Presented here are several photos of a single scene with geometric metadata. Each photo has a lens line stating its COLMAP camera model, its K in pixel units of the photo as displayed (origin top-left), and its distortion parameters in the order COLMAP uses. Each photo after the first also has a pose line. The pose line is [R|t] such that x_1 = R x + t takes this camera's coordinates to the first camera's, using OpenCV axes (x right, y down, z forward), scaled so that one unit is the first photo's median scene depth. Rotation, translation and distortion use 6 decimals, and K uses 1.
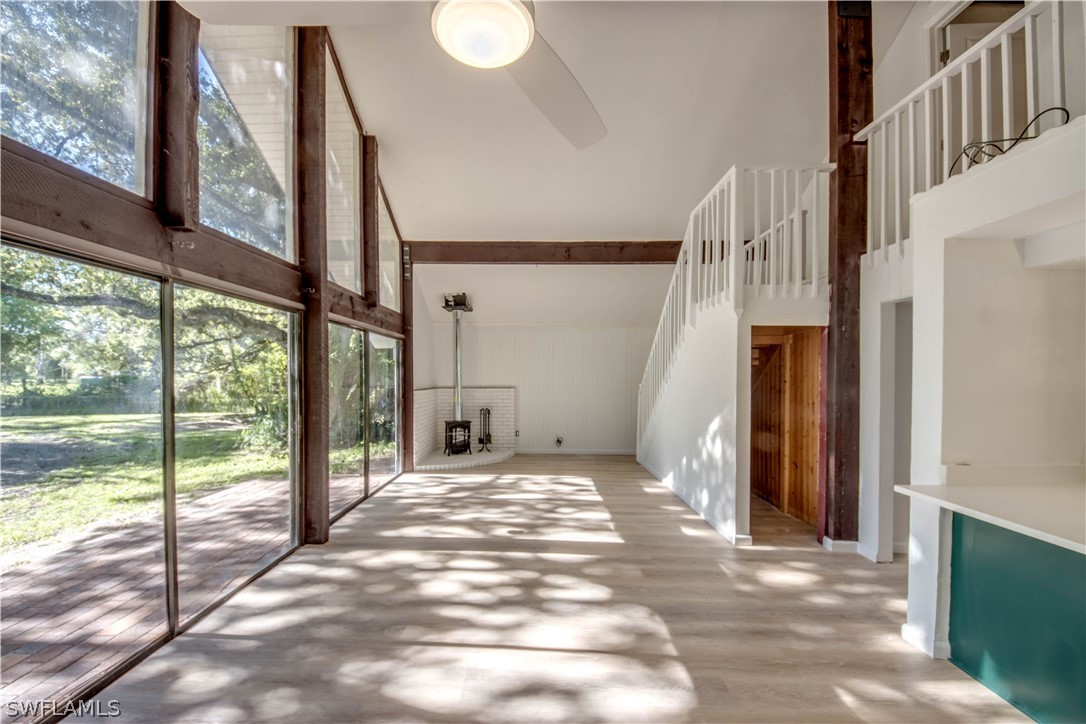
lens RADIAL K [[399.2, 0, 536.3], [0, 399.2, 377.1], [0, 0, 1]] dist [0.016968, -0.014165]
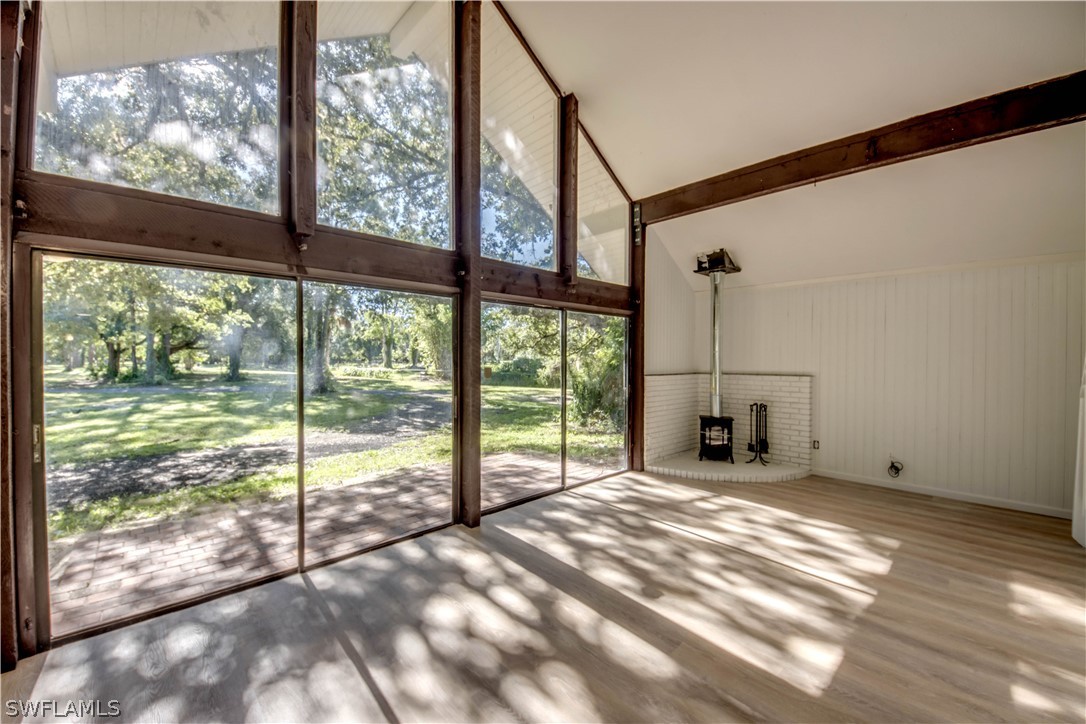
lens RADIAL K [[435.5, 0, 534.3], [0, 435.5, 365.5], [0, 0, 1]] dist [0.035197, -0.019998]
pose [[0.694667, 0.001627, -0.719330, 0.256946], [0.000231, 0.999997, 0.002485, 0.012808], [0.719332, -0.001892, 0.694664, 0.246831]]
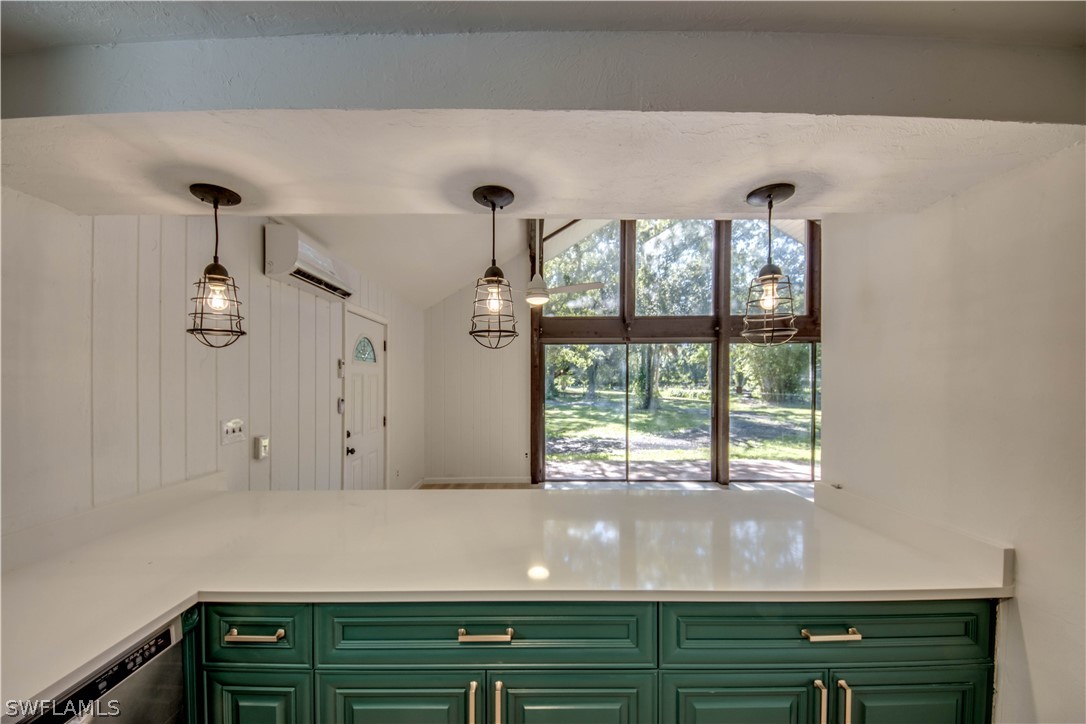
lens RADIAL K [[423.2, 0, 532.1], [0, 423.2, 386.3], [0, 0, 1]] dist [0.018207, -0.013819]
pose [[0.033620, 0.001219, -0.999434, 0.729296], [-0.007294, 0.999973, 0.000974, 0.018709], [0.999408, 0.007257, 0.033628, 0.138439]]
